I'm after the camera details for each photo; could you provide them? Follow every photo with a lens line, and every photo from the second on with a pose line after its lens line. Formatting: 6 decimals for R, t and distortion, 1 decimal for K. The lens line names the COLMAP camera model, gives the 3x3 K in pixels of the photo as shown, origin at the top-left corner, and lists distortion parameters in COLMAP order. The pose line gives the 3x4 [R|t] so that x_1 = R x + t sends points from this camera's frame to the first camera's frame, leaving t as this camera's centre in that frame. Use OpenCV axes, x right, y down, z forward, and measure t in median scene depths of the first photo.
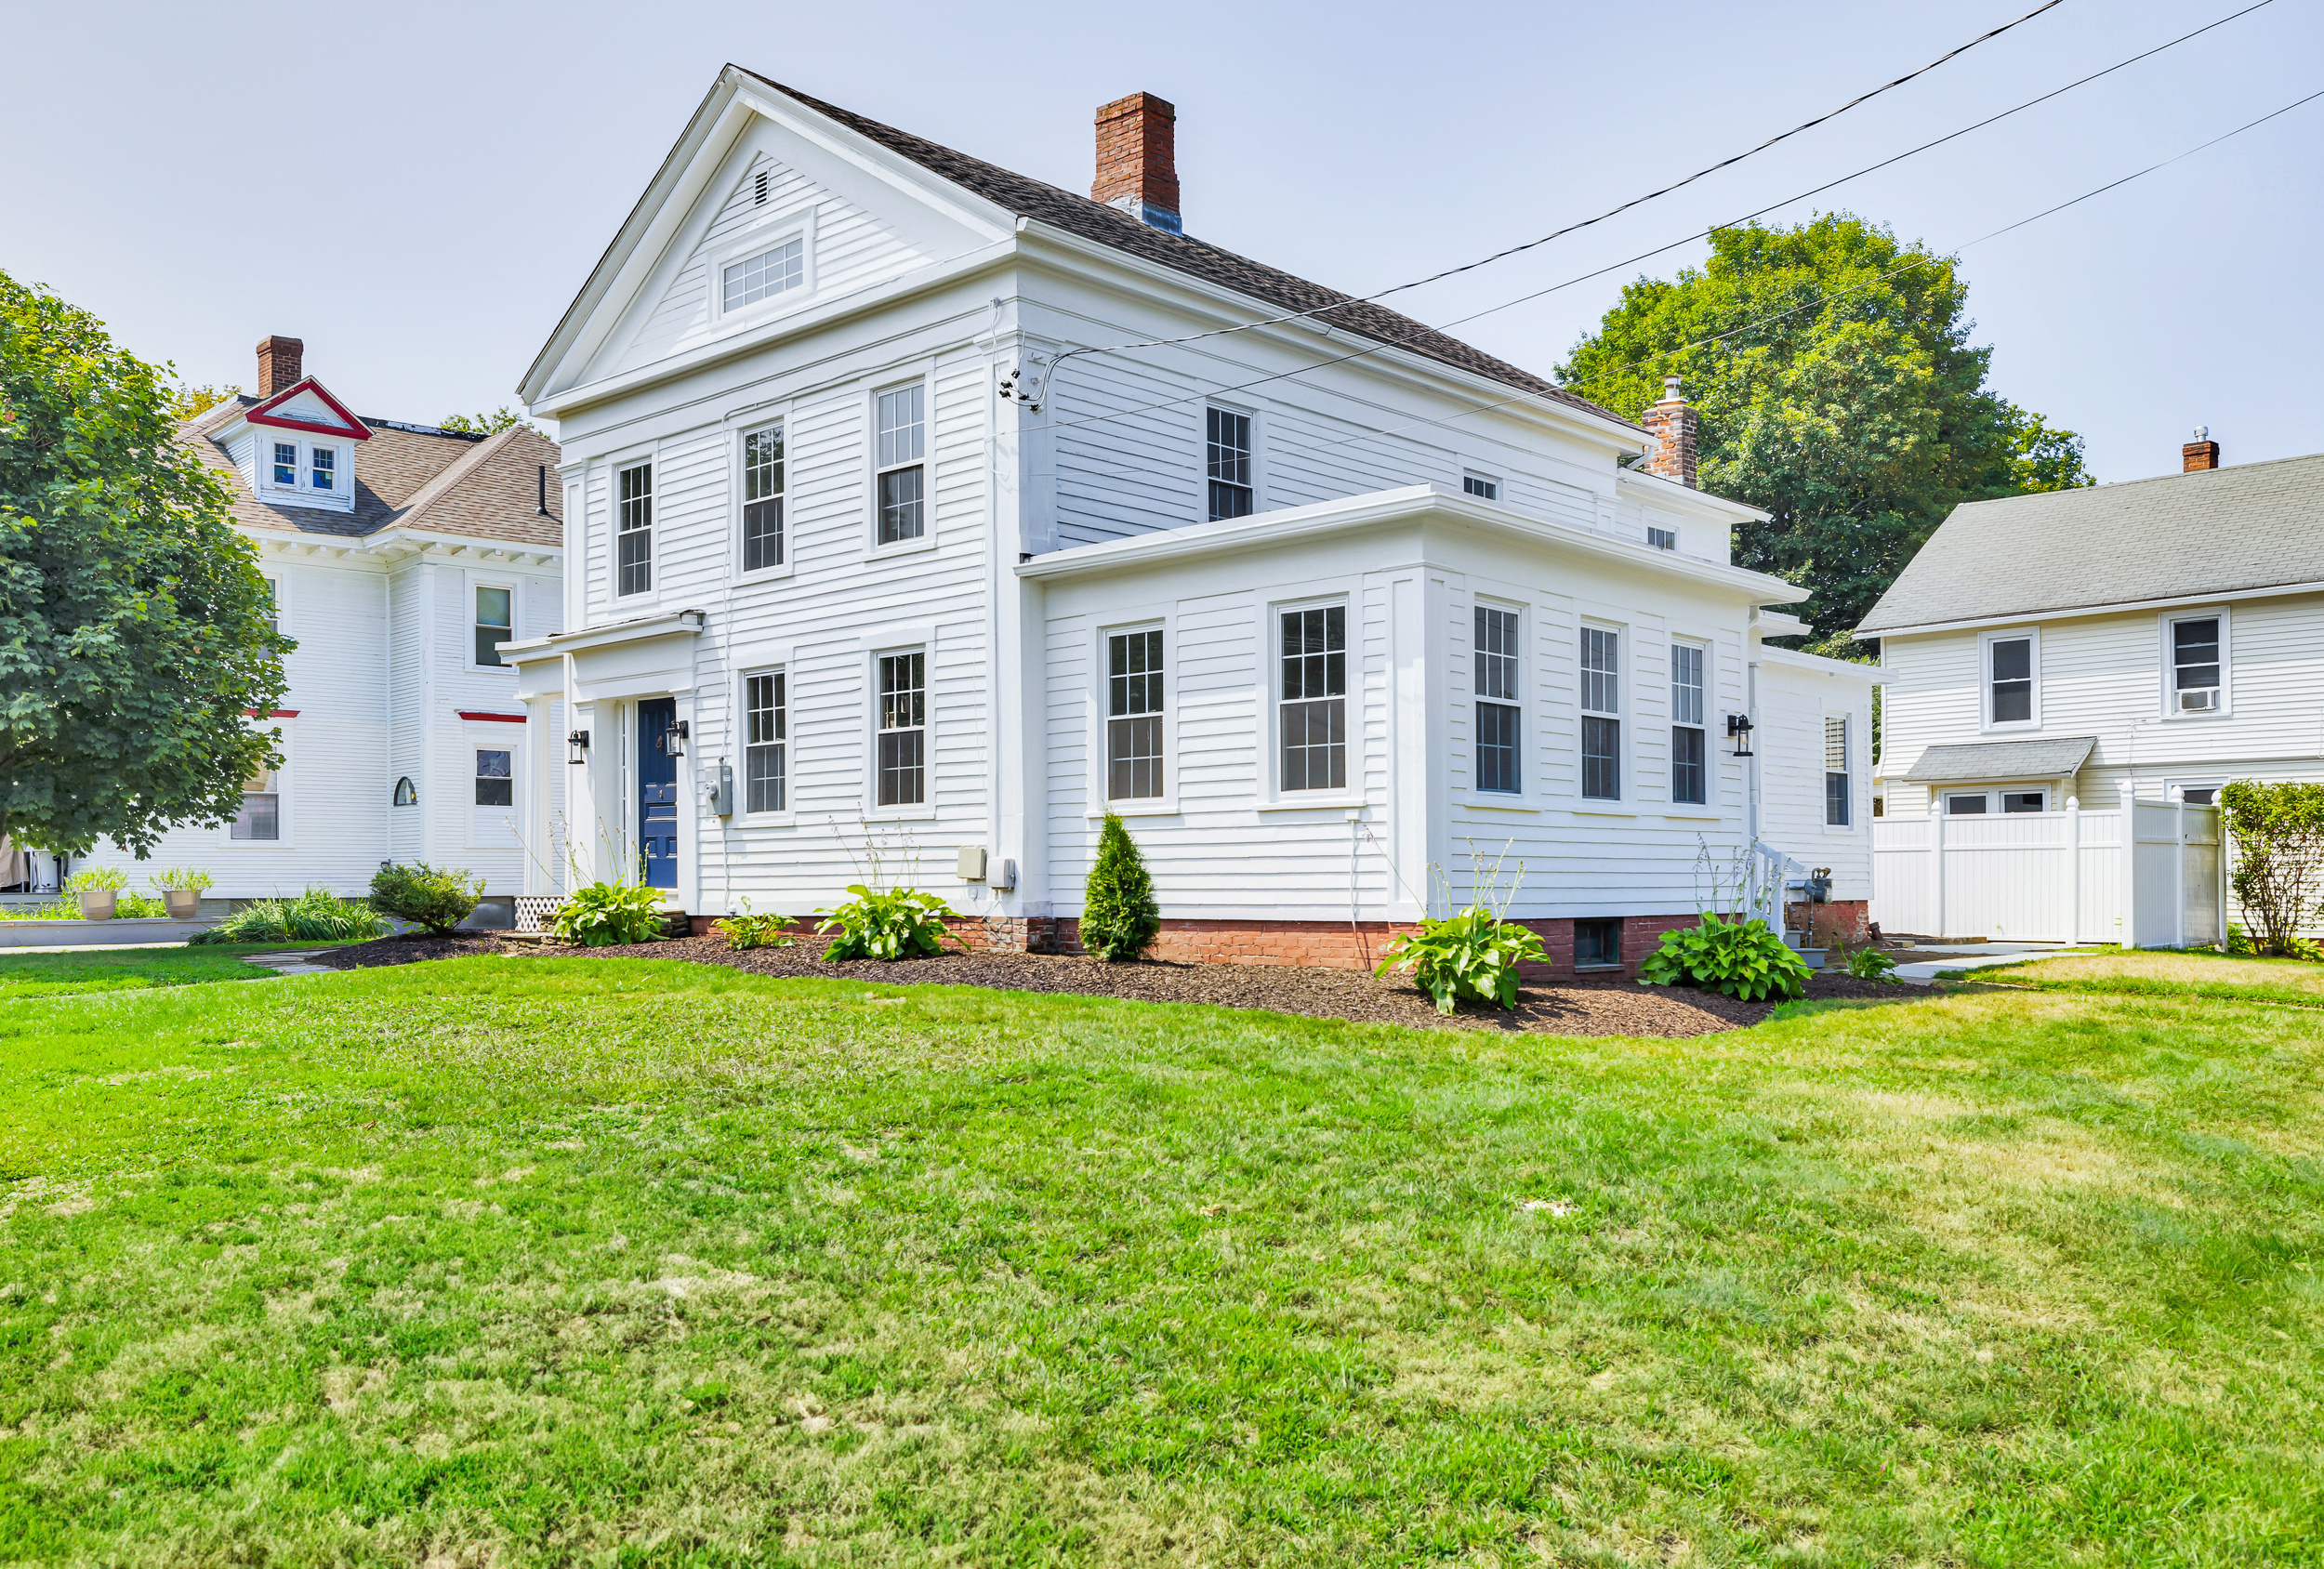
lens RADIAL K [[1883.4, 0, 1162.0], [0, 1883.4, 784.5], [0, 0, 1]] dist [0.003911, 0.000300]
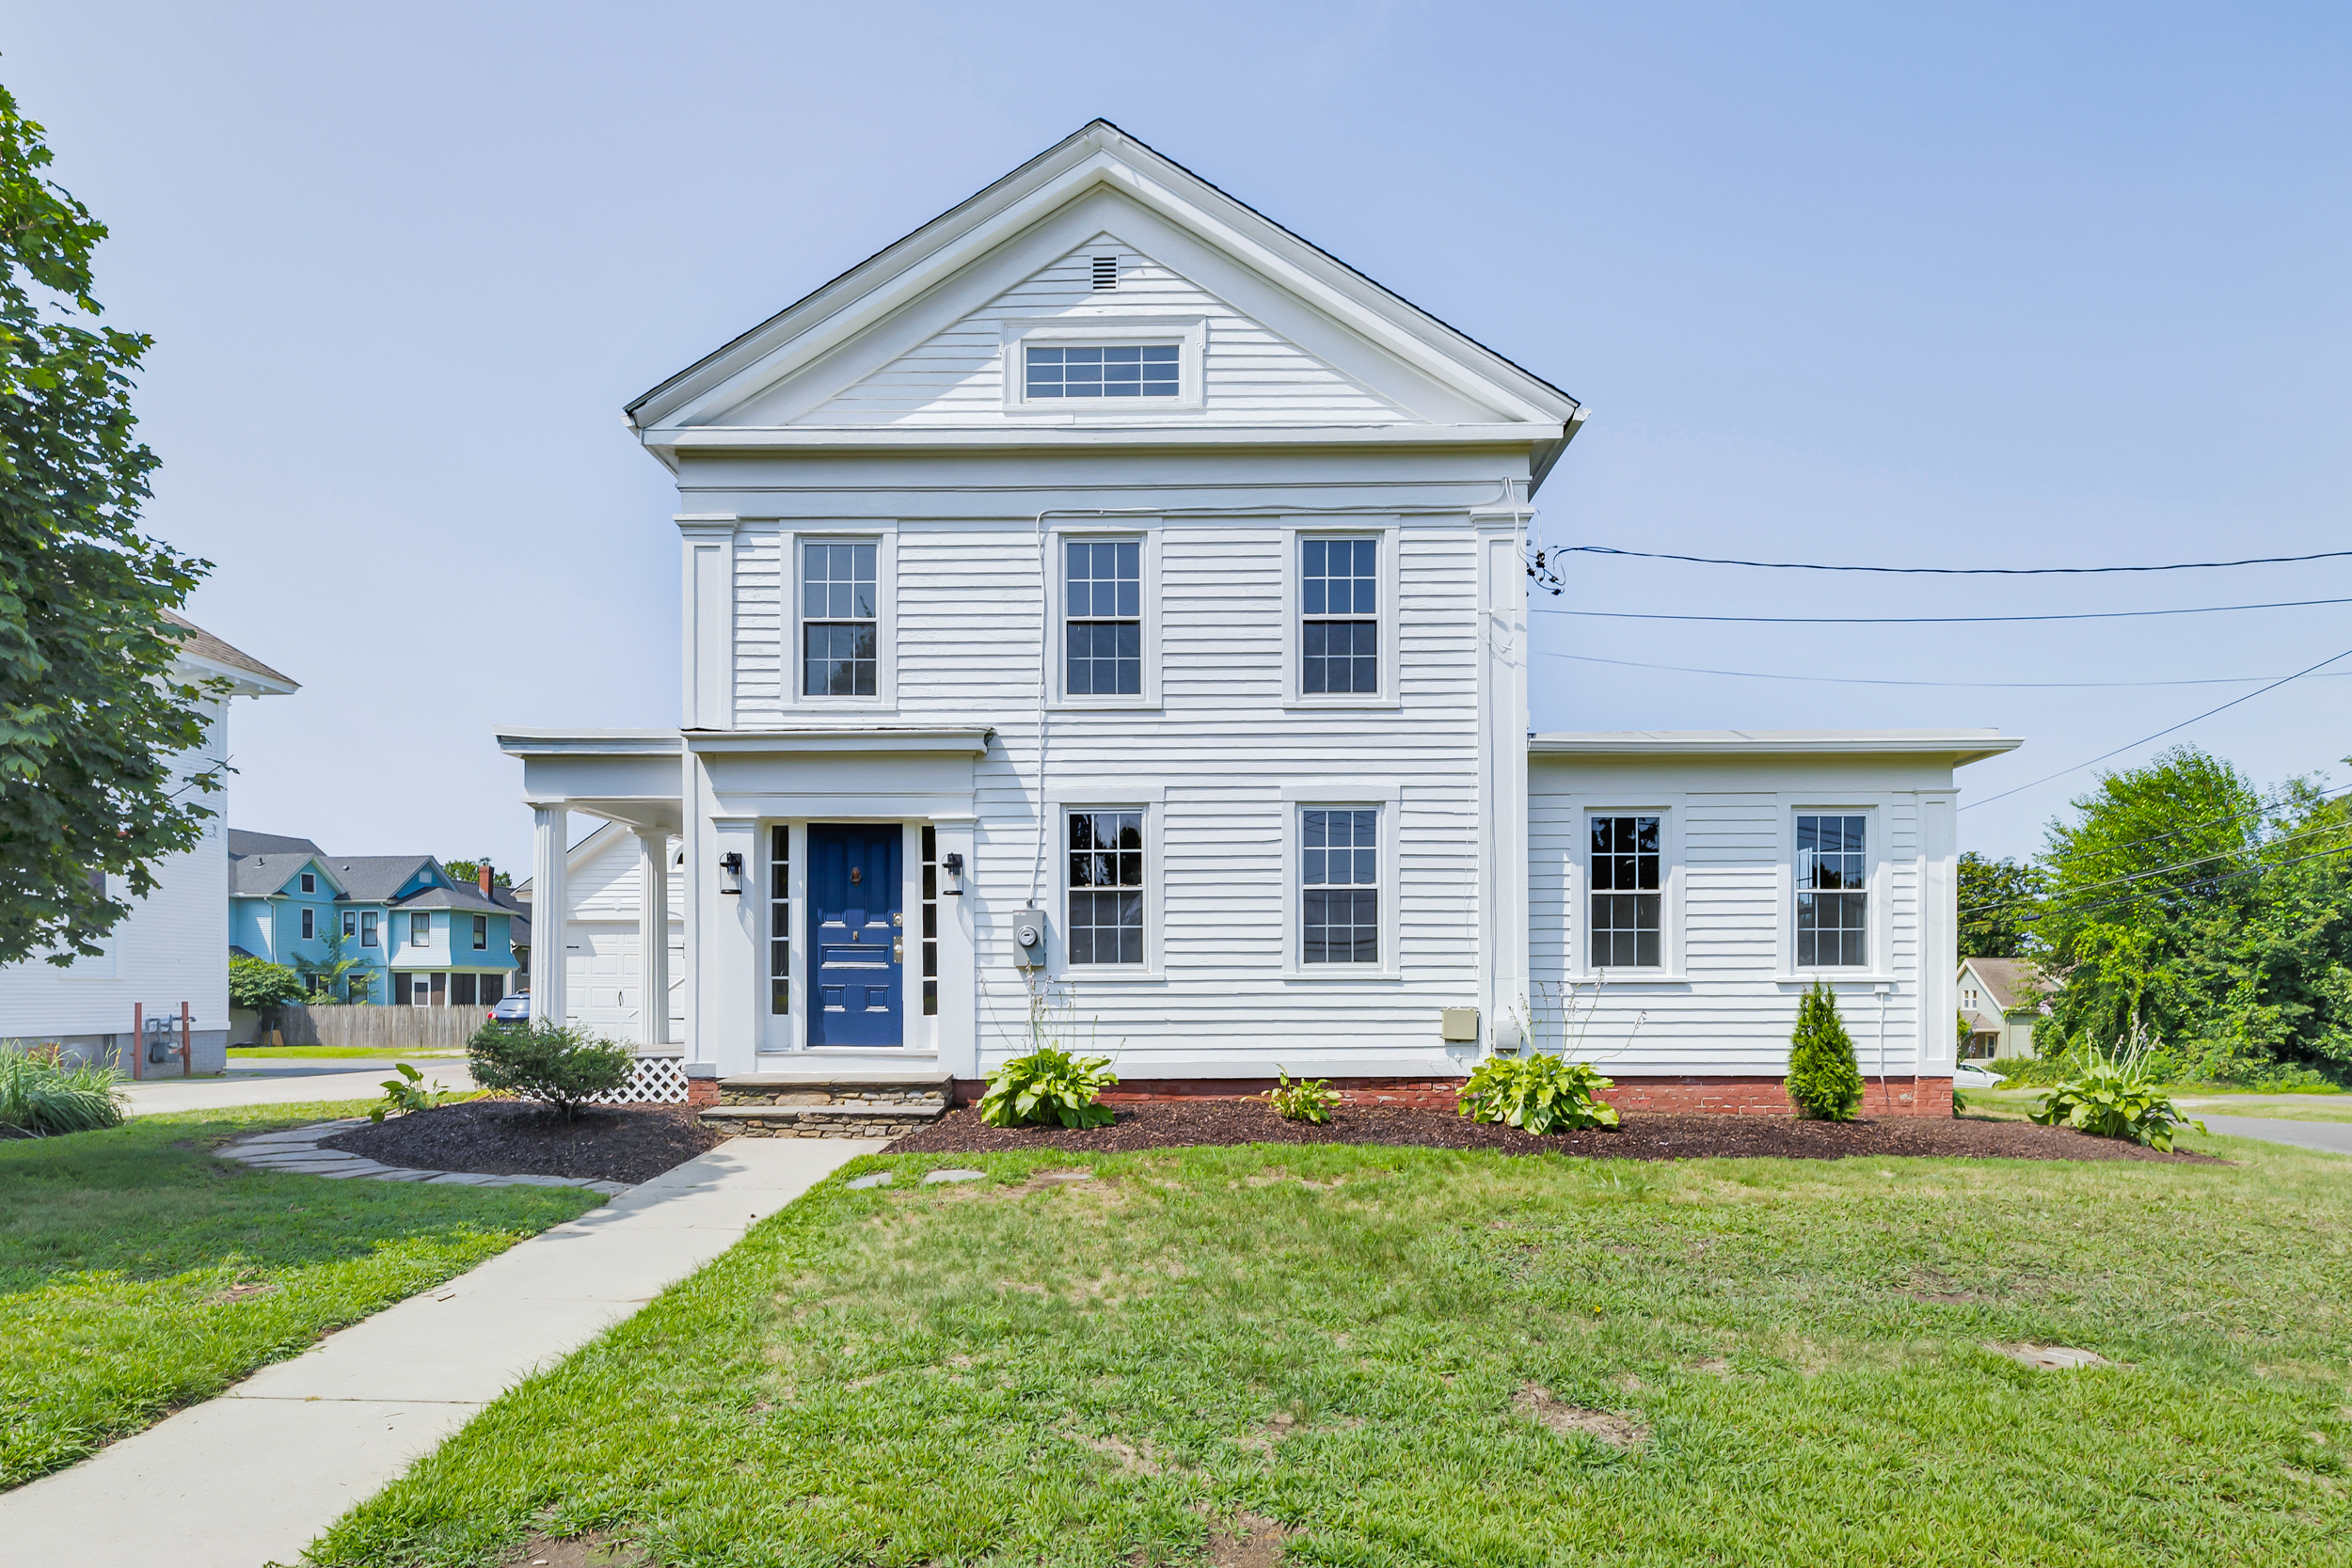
lens RADIAL K [[1168.5, 0, 1174.6], [0, 1168.5, 994.9], [0, 0, 1]] dist [-0.001601, -0.000022]
pose [[0.738894, 0.024310, 0.673383, -0.557856], [-0.037510, 0.999283, 0.005084, 0.024994], [-0.672777, -0.029015, 0.739276, 0.555510]]
